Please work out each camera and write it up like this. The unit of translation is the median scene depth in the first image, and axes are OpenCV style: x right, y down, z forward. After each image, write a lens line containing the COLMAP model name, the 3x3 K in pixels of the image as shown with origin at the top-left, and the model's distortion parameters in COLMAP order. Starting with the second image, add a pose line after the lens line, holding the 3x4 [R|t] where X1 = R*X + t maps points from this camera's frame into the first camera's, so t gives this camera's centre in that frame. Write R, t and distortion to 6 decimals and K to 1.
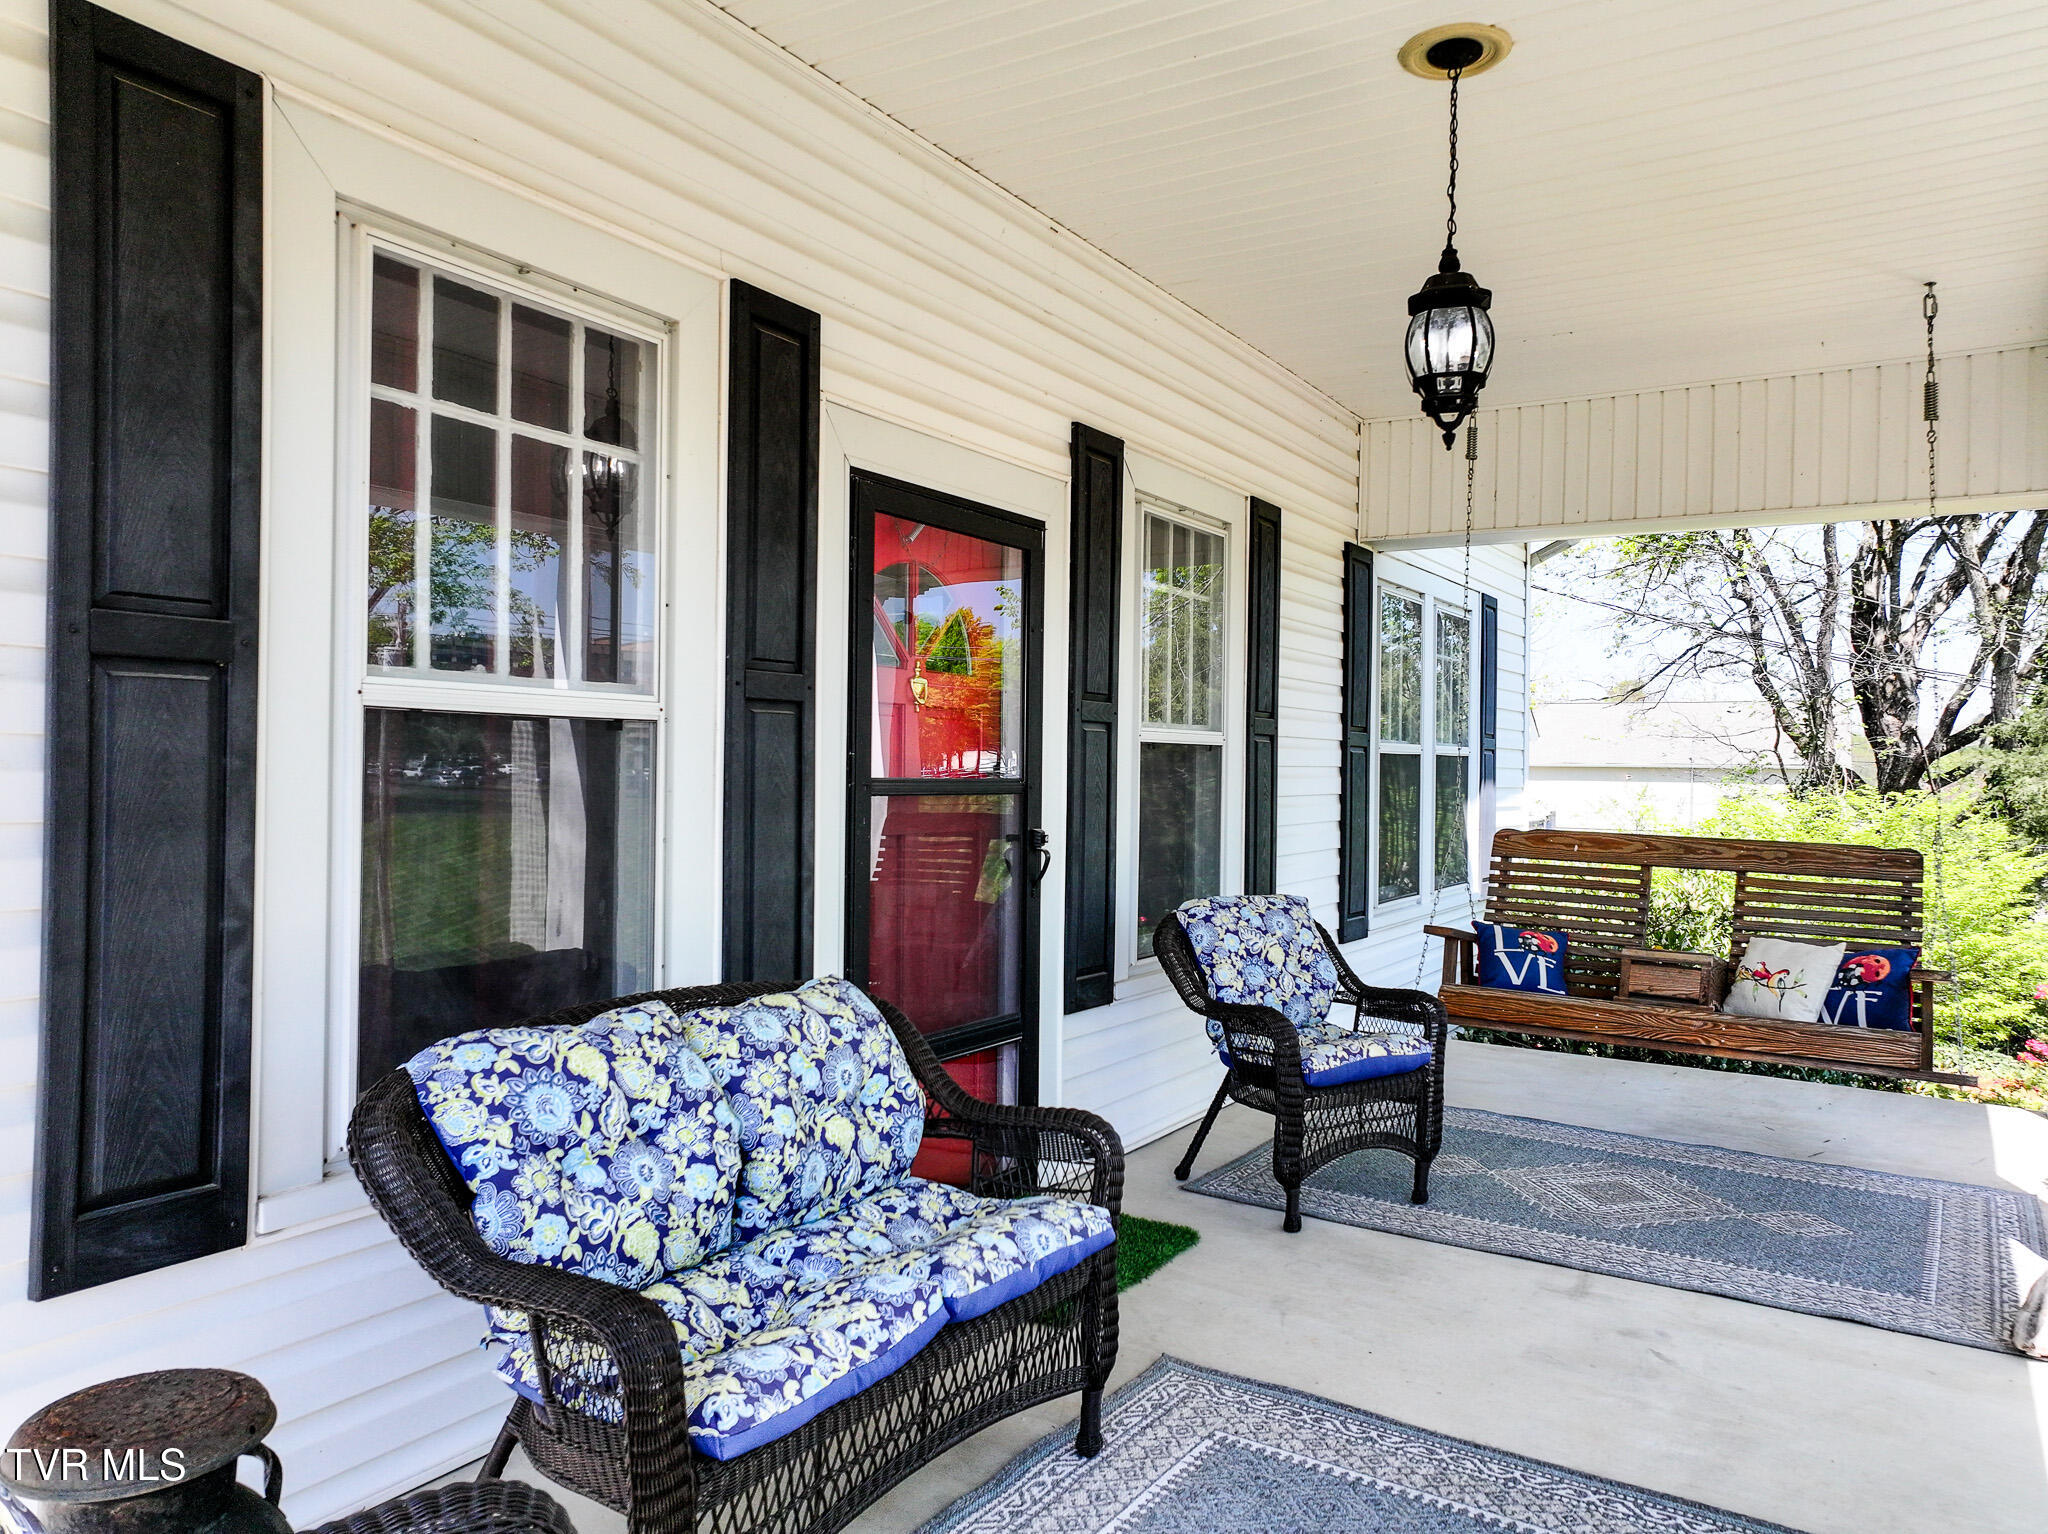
lens RADIAL K [[1439.9, 0, 1032.6], [0, 1439.9, 762.0], [0, 0, 1]] dist [0.005878, 0.005351]
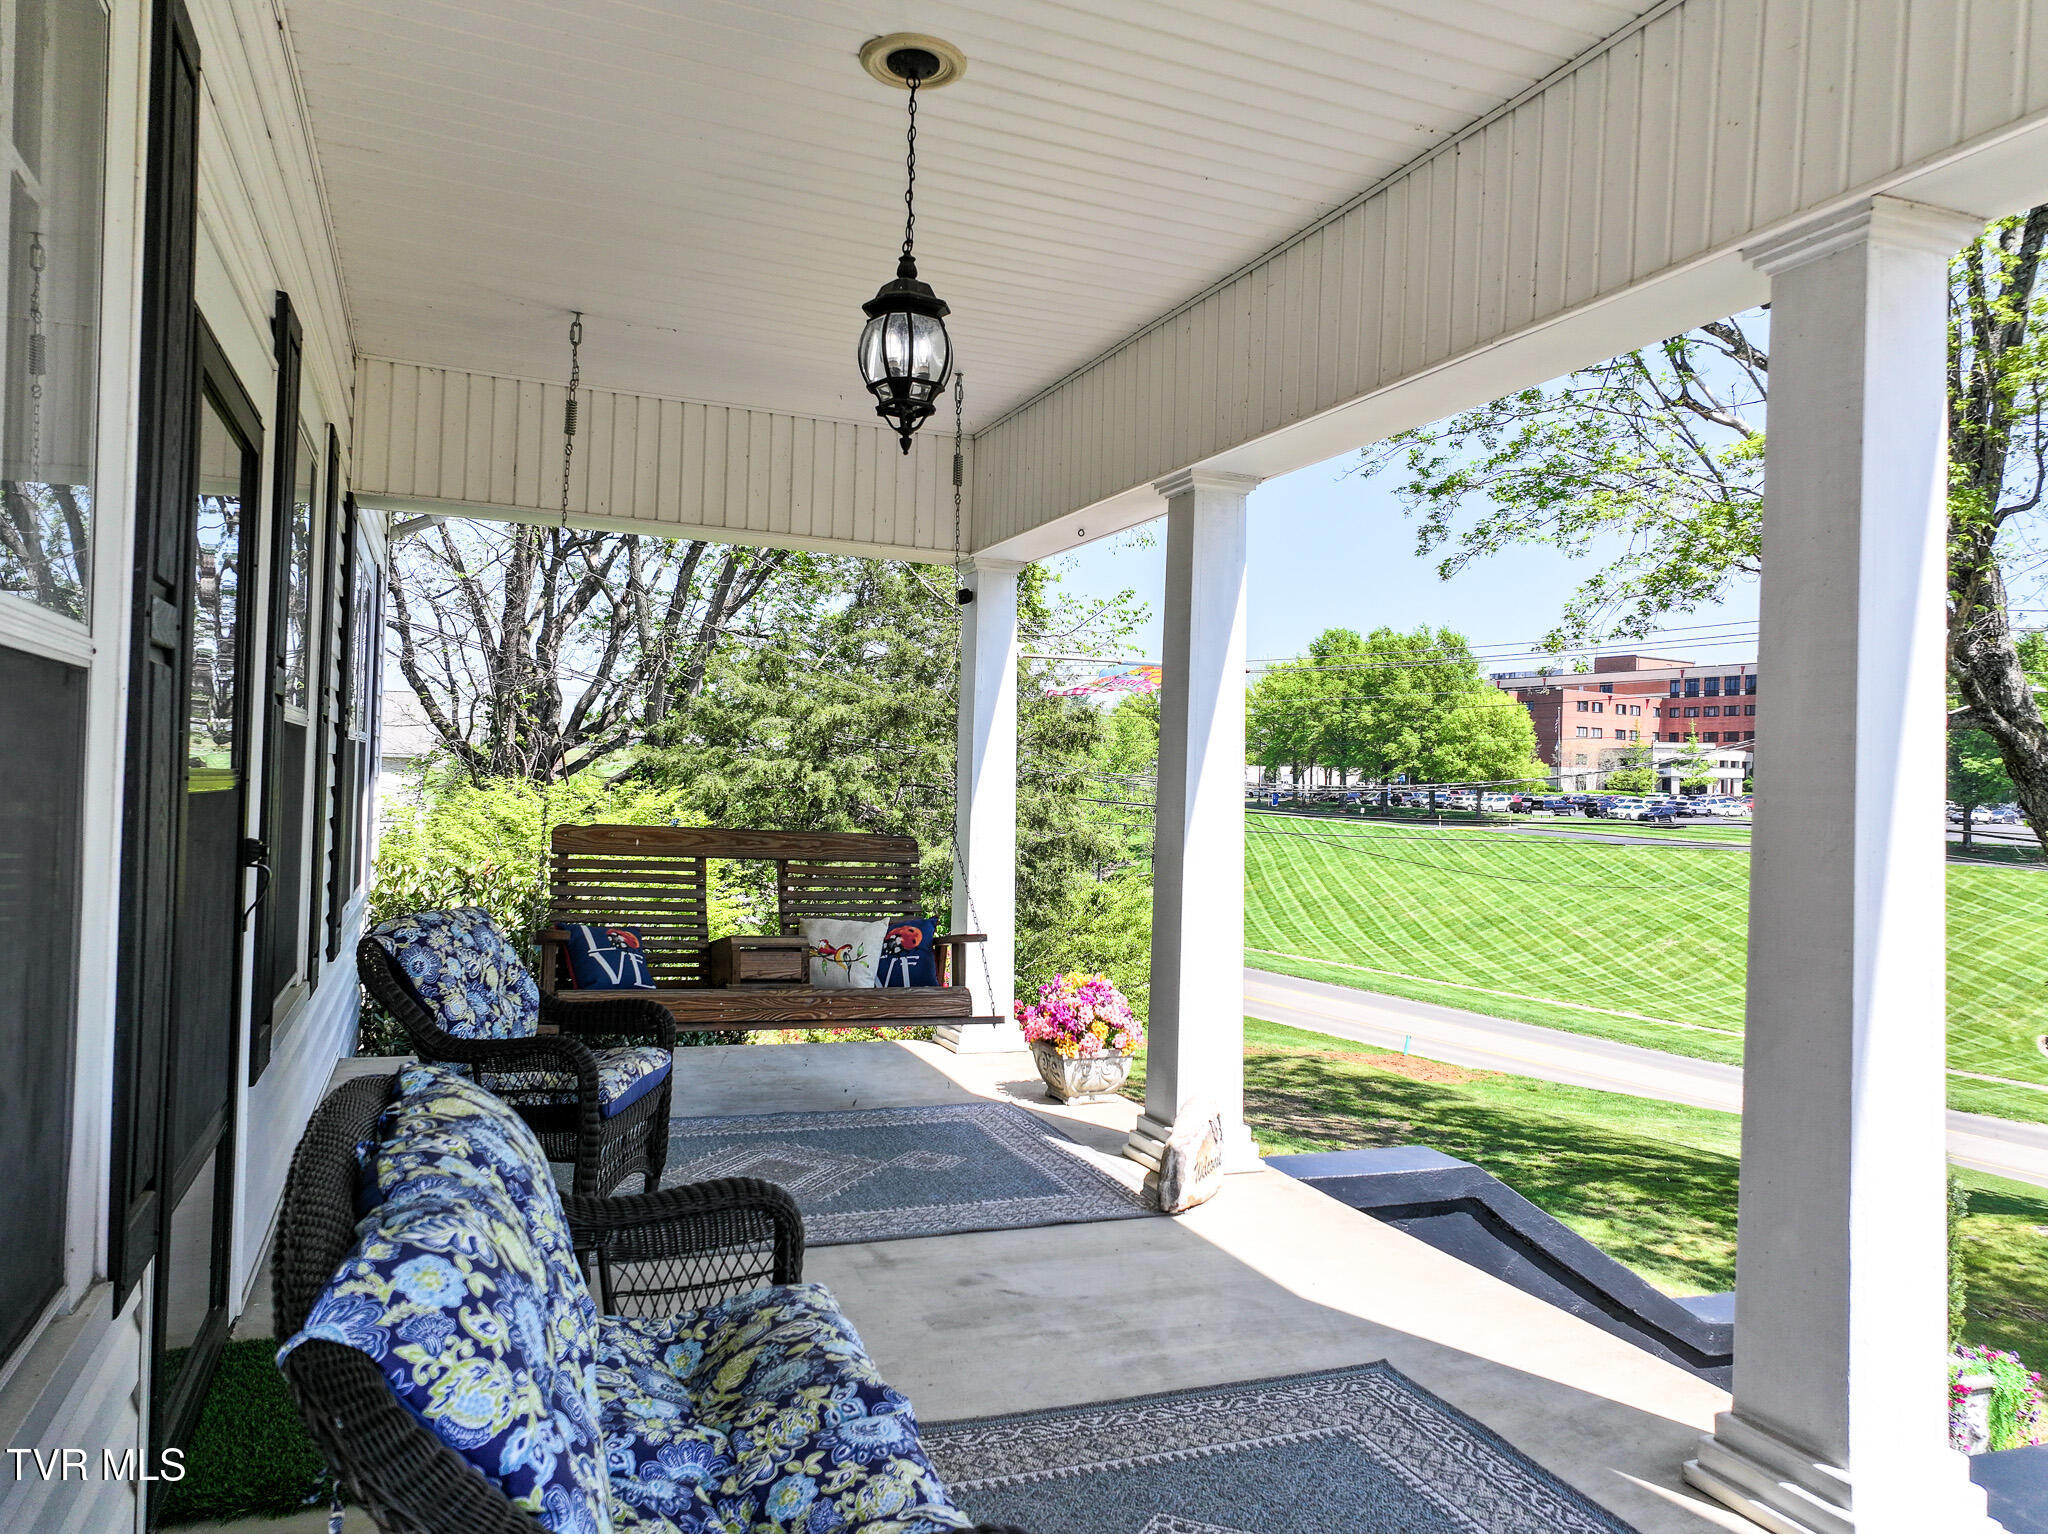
lens RADIAL K [[1439.9, 0, 1032.6], [0, 1439.9, 762.0], [0, 0, 1]] dist [0.005878, 0.005351]
pose [[0.584205, 0.018521, 0.811395, -0.367550], [-0.026203, 0.999649, -0.003952, 0.000970], [-0.811183, -0.018952, 0.584485, 0.257930]]
